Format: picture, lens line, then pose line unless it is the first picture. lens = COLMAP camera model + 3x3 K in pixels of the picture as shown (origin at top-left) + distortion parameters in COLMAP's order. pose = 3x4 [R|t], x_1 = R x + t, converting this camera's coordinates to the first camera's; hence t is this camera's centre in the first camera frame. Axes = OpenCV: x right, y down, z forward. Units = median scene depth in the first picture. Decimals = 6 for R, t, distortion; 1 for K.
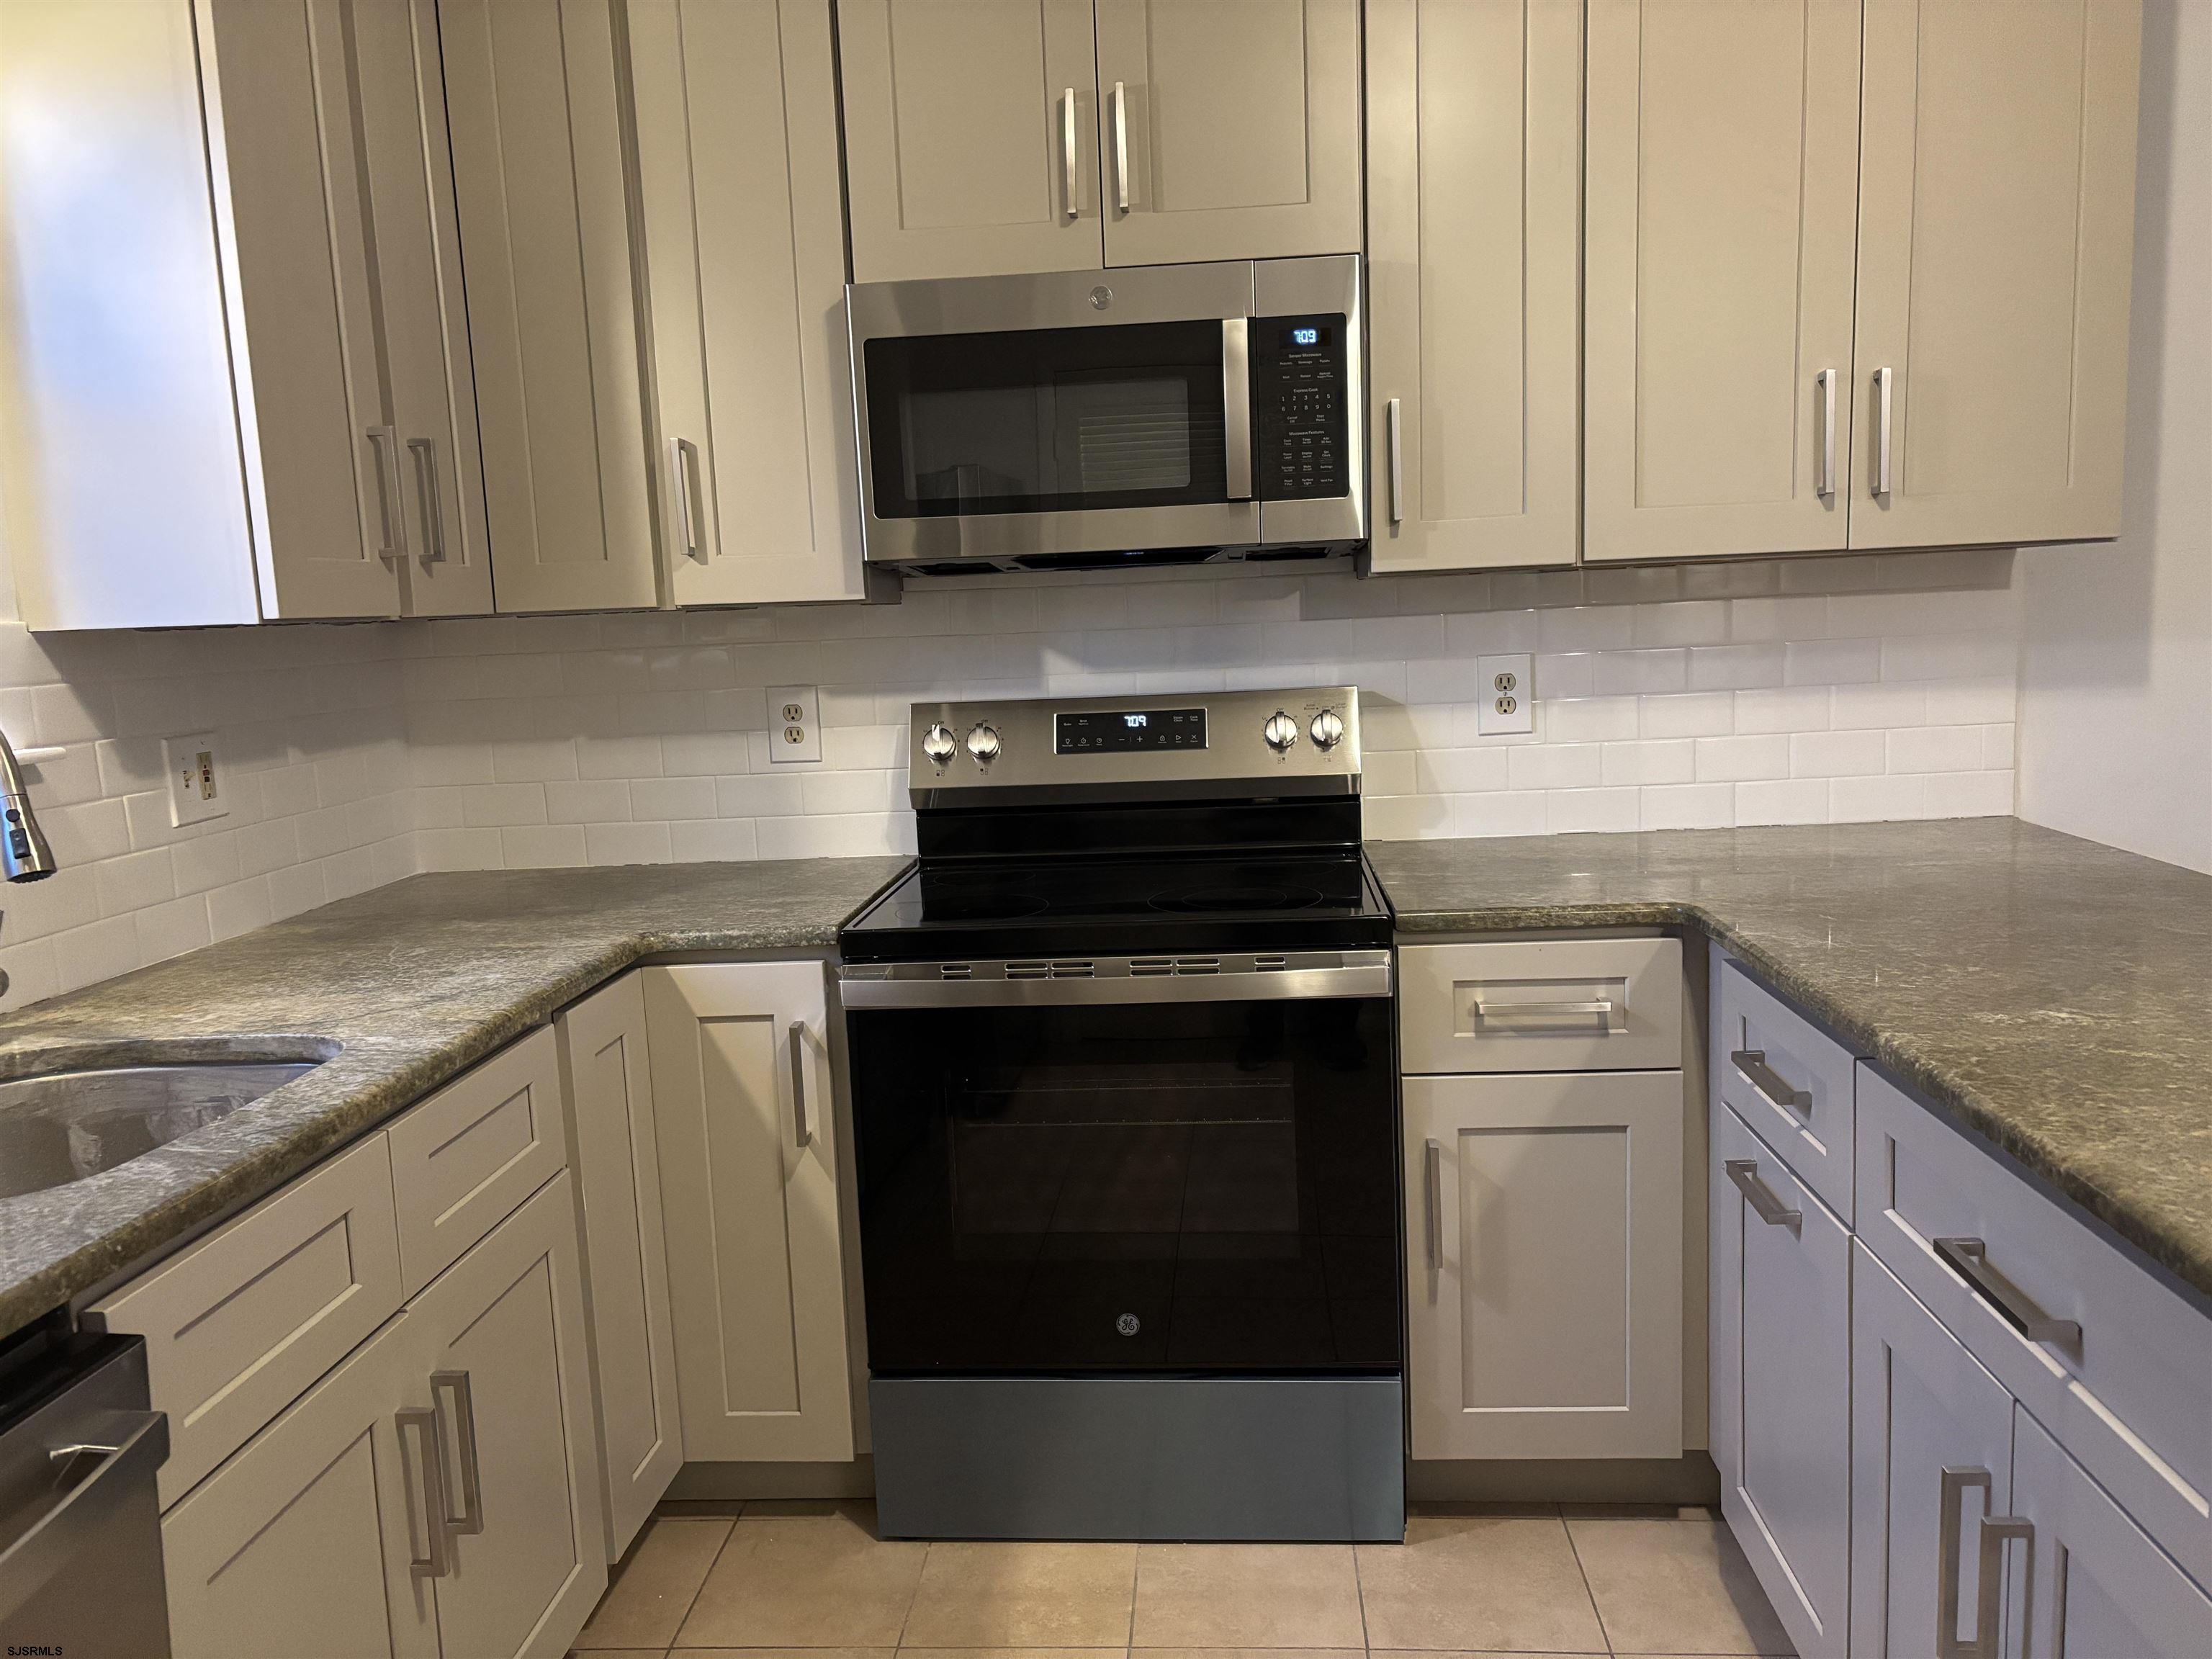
lens RADIAL K [[1679.6, 0, 1113.3], [0, 1679.6, 865.3], [0, 0, 1]] dist [0.012061, 0.013759]
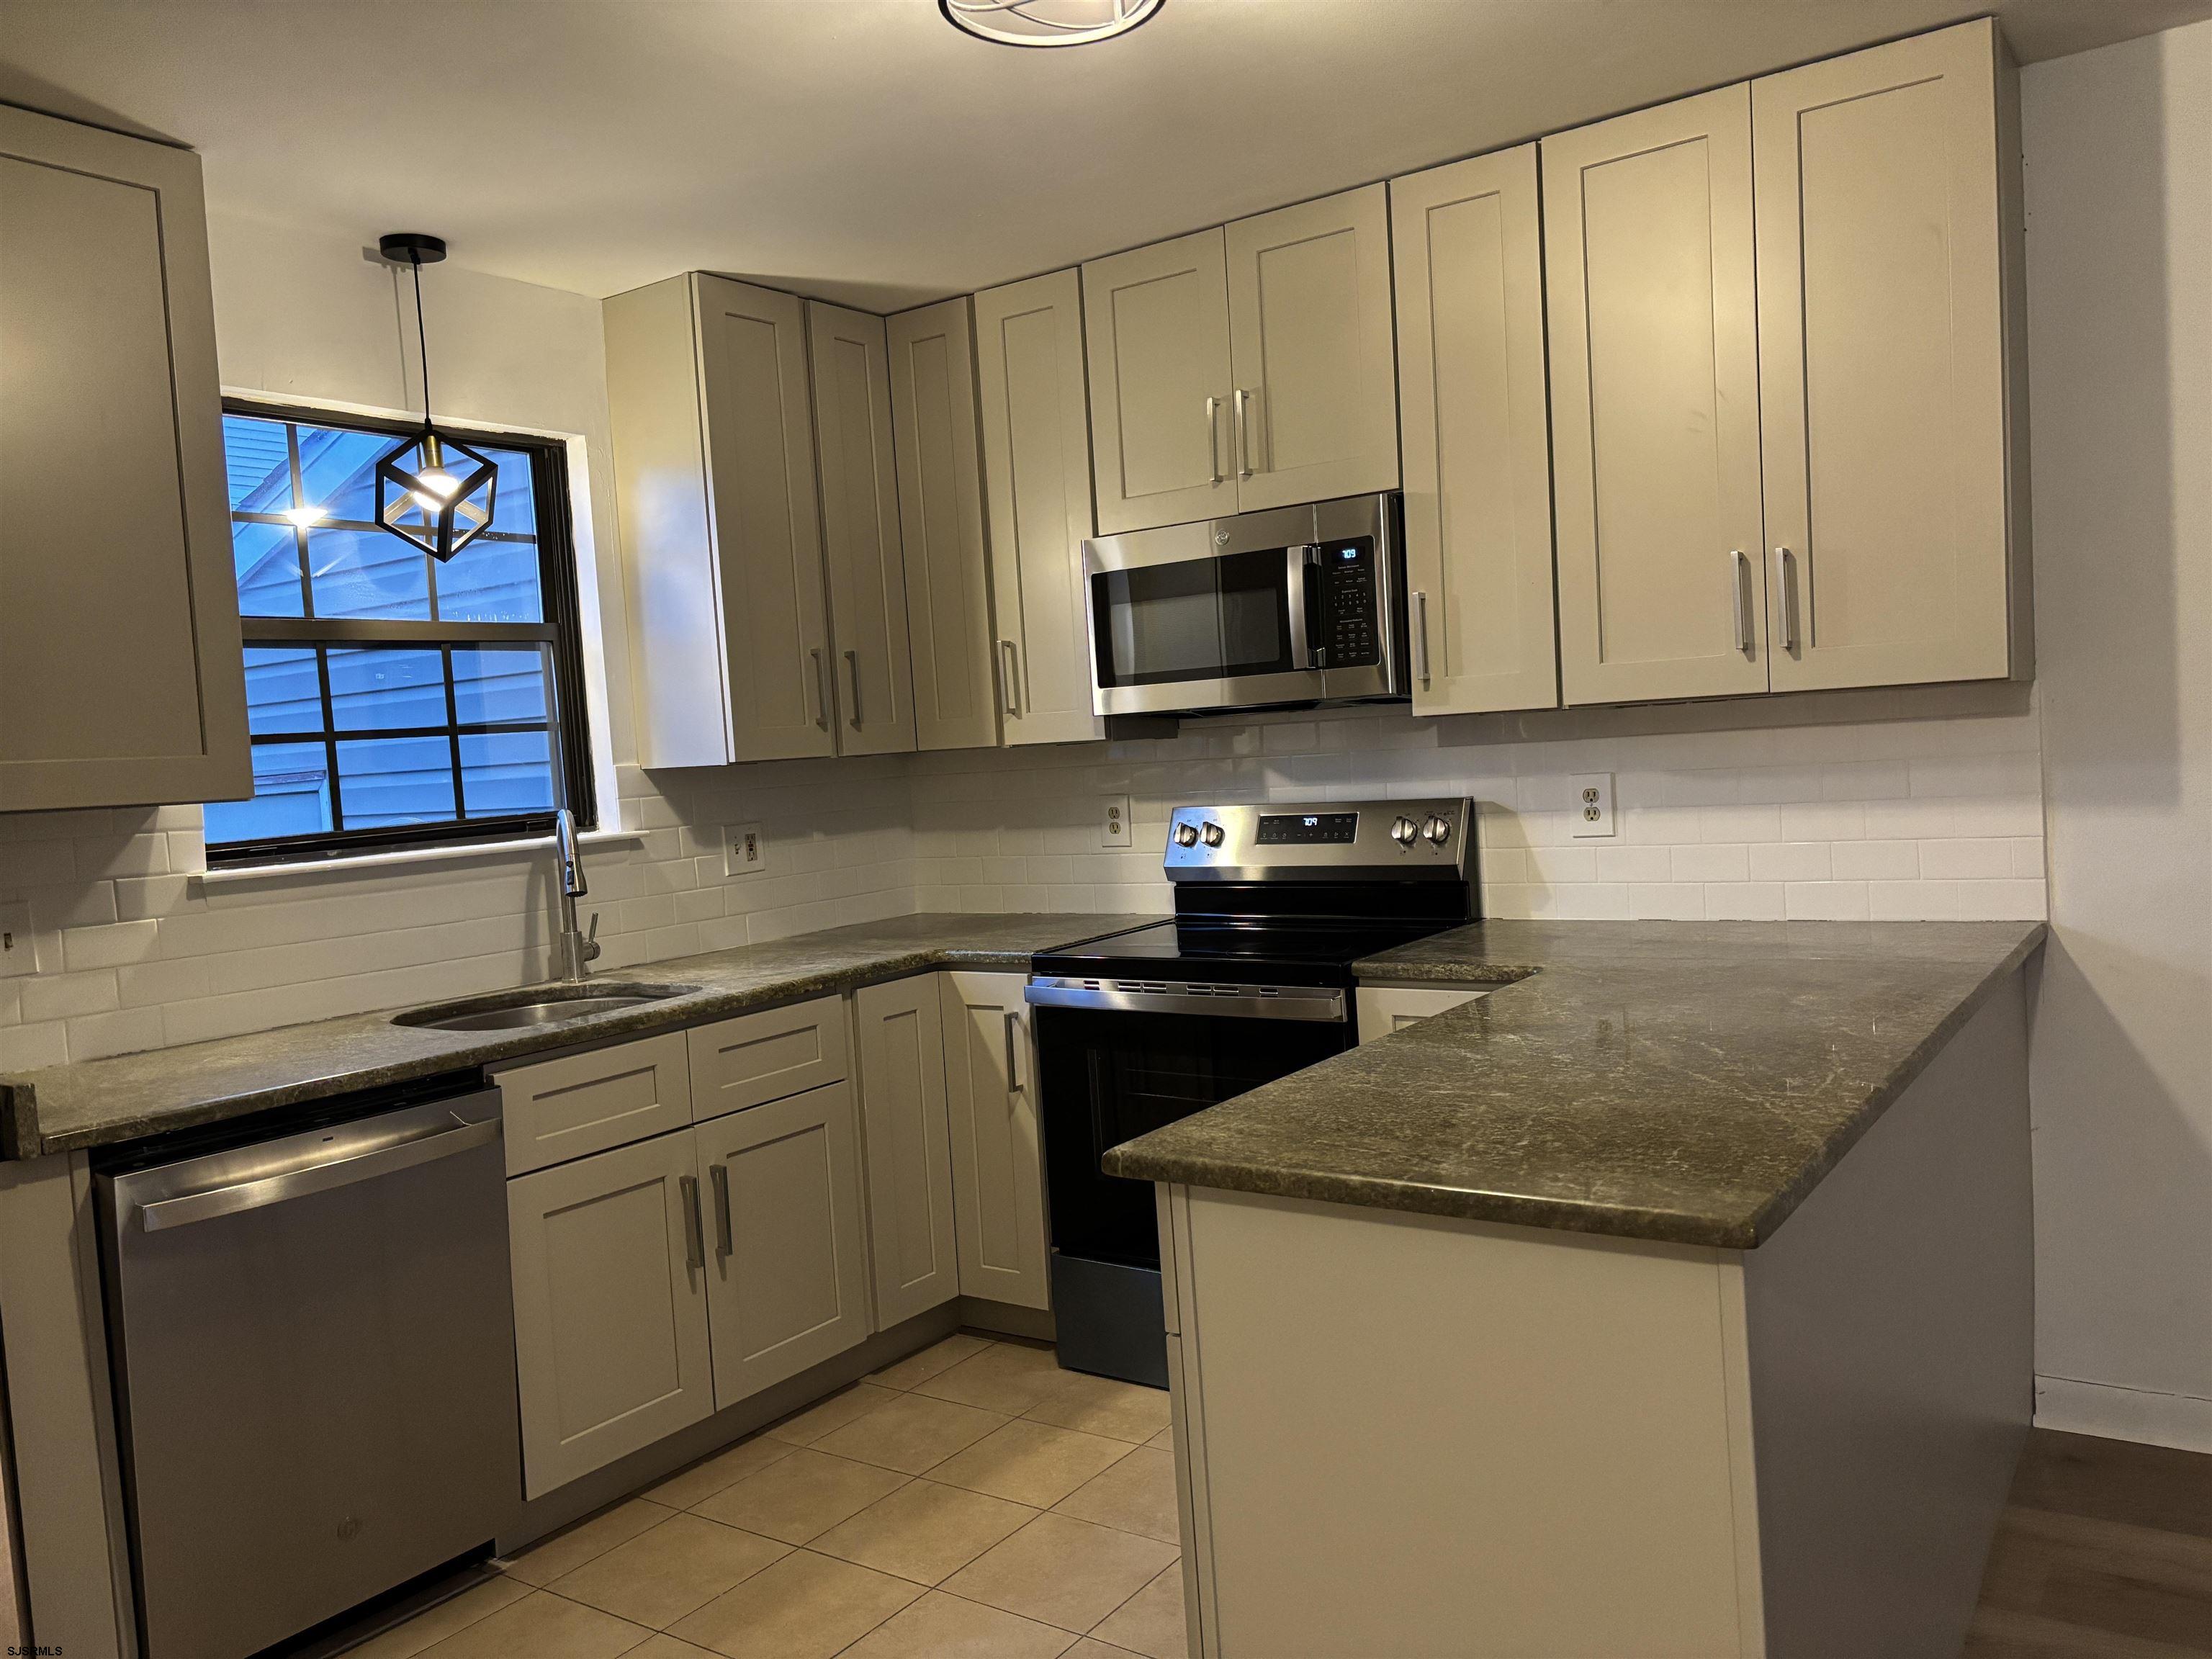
lens RADIAL K [[1679.6, 0, 1129.5], [0, 1679.6, 840.0], [0, 0, 1]] dist [0.012061, 0.013759]
pose [[0.854369, 0.019935, -0.519284, 0.677330], [-0.053407, 0.997341, -0.049582, 0.004951], [0.516915, 0.070095, 0.853162, -0.275219]]
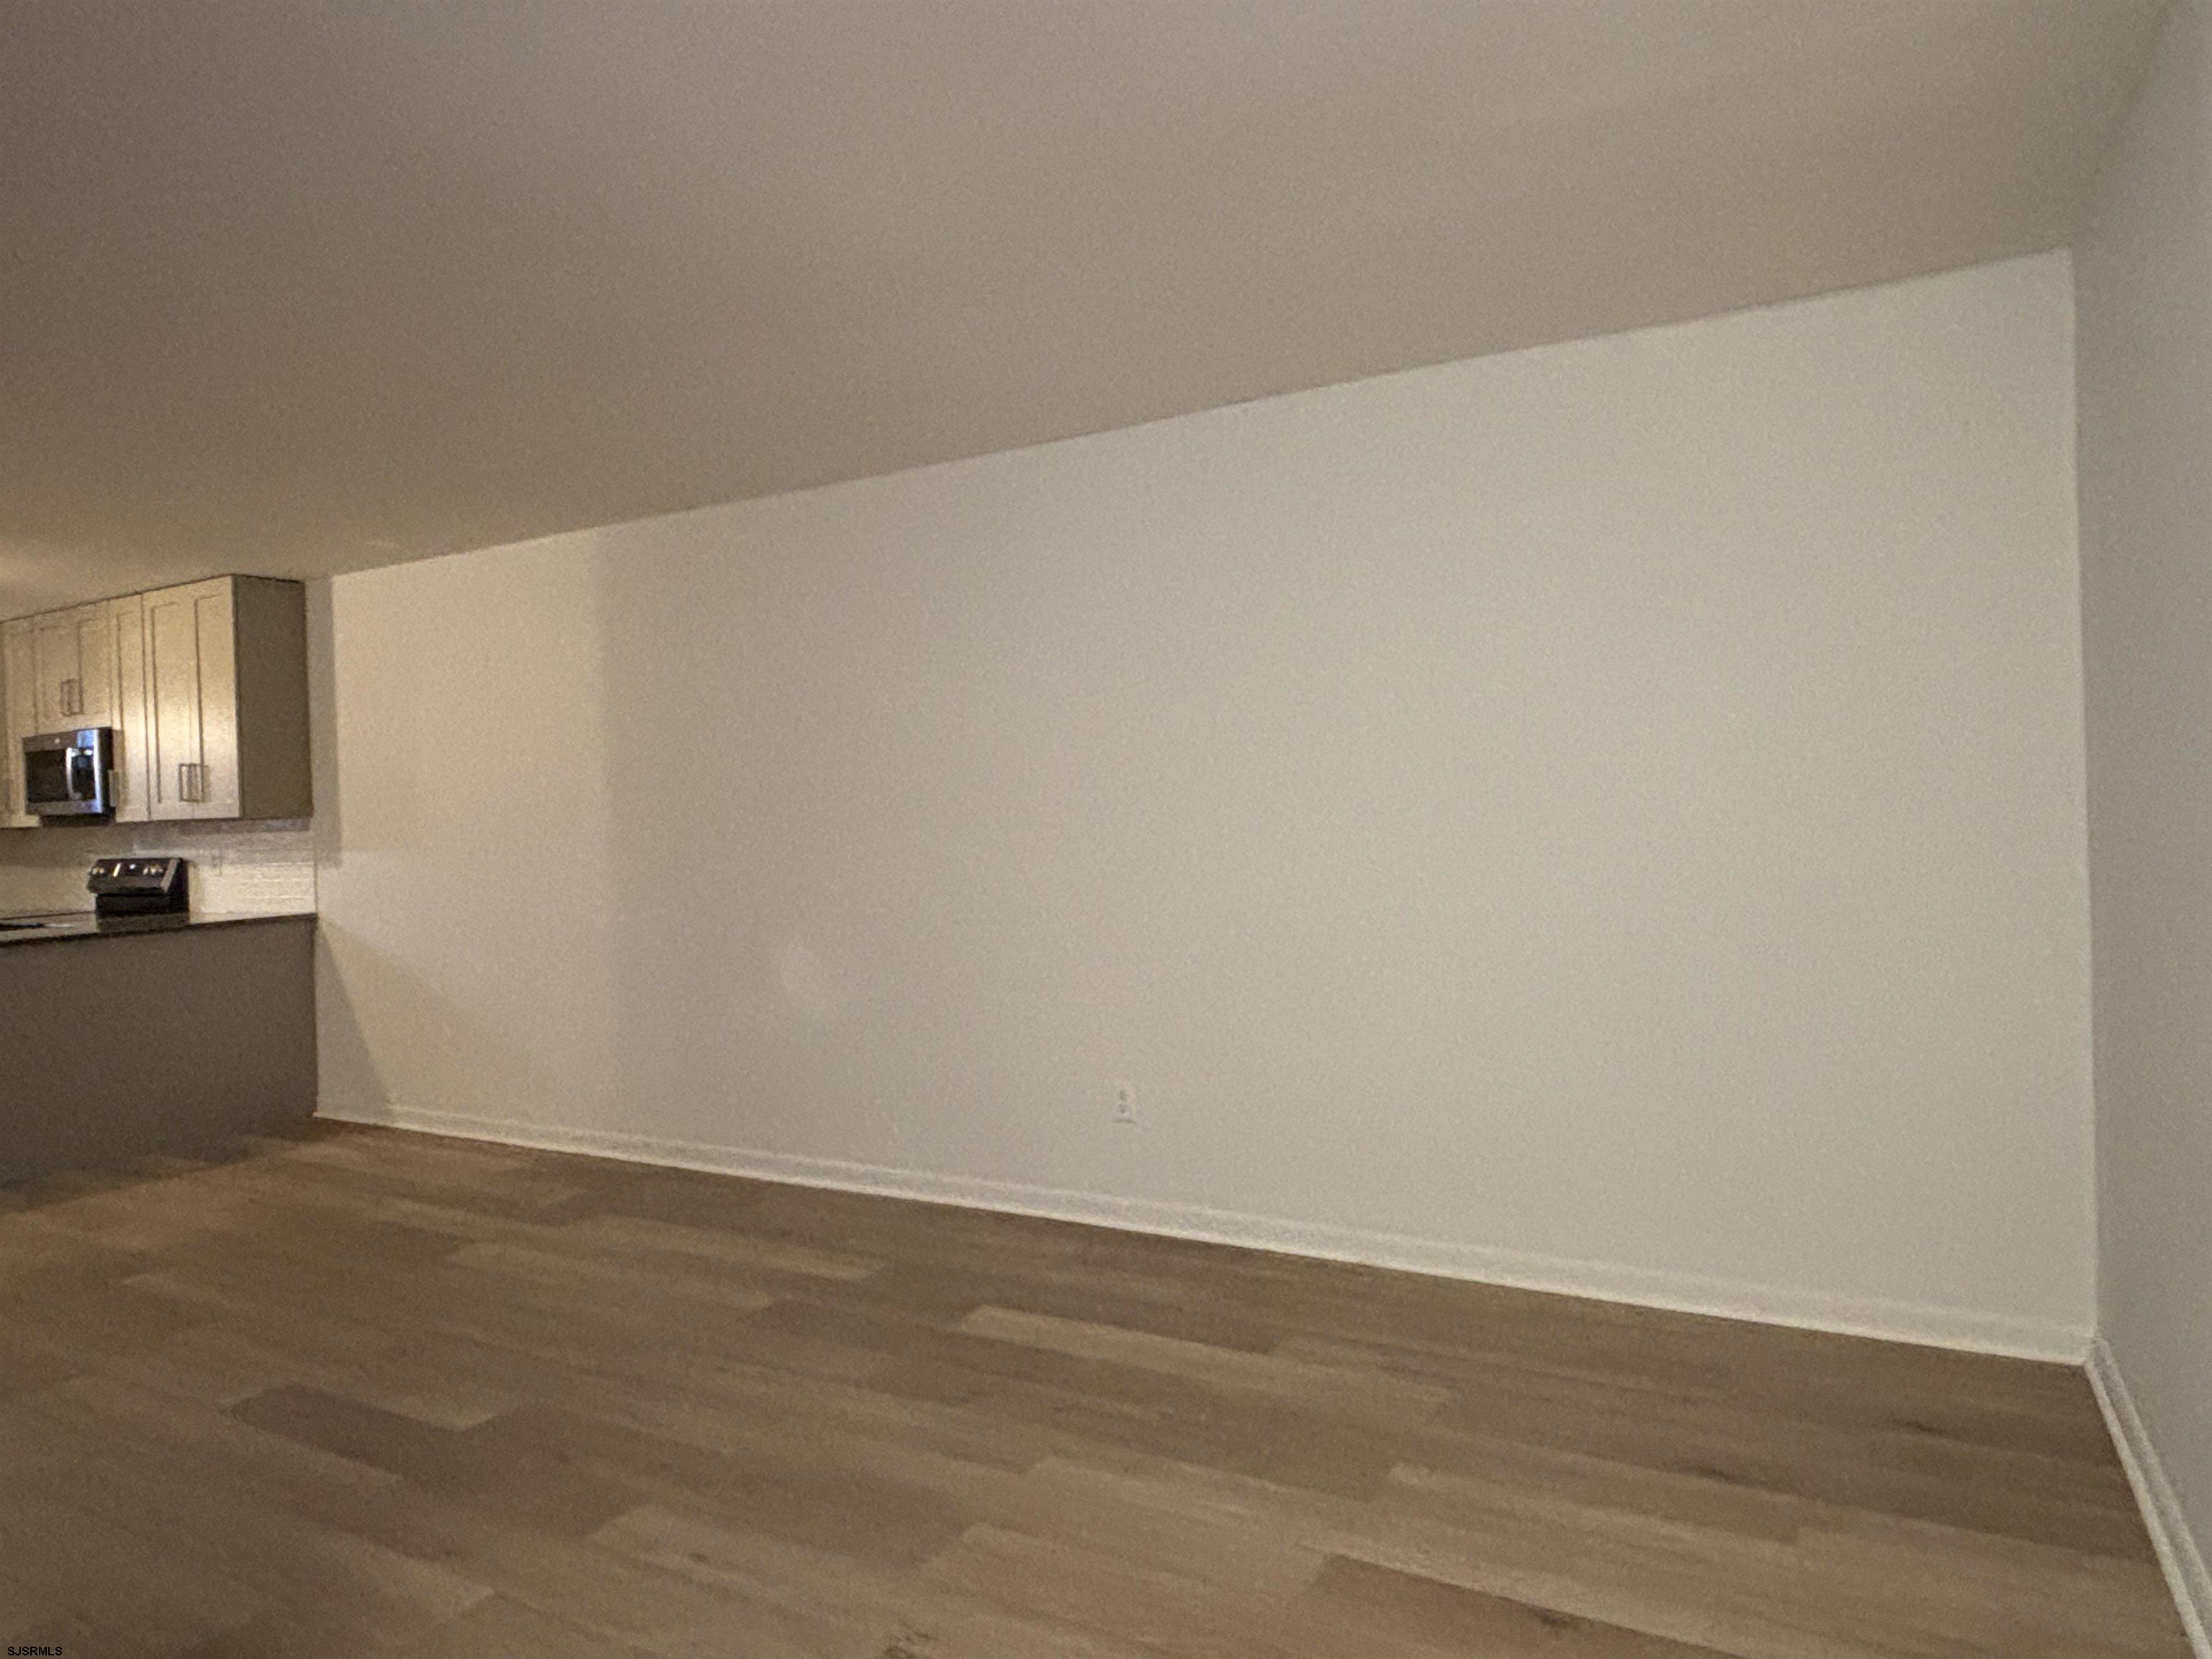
lens RADIAL K [[1358.1, 0, 1113.0], [0, 1358.1, 830.0], [0, 0, 1]] dist [-0.021586, -0.004213]
pose [[0.903043, 0.023014, -0.428934, 3.025833], [-0.074064, 0.991951, -0.102705, -0.038575], [0.423118, 0.124516, 0.897478, -0.498976]]
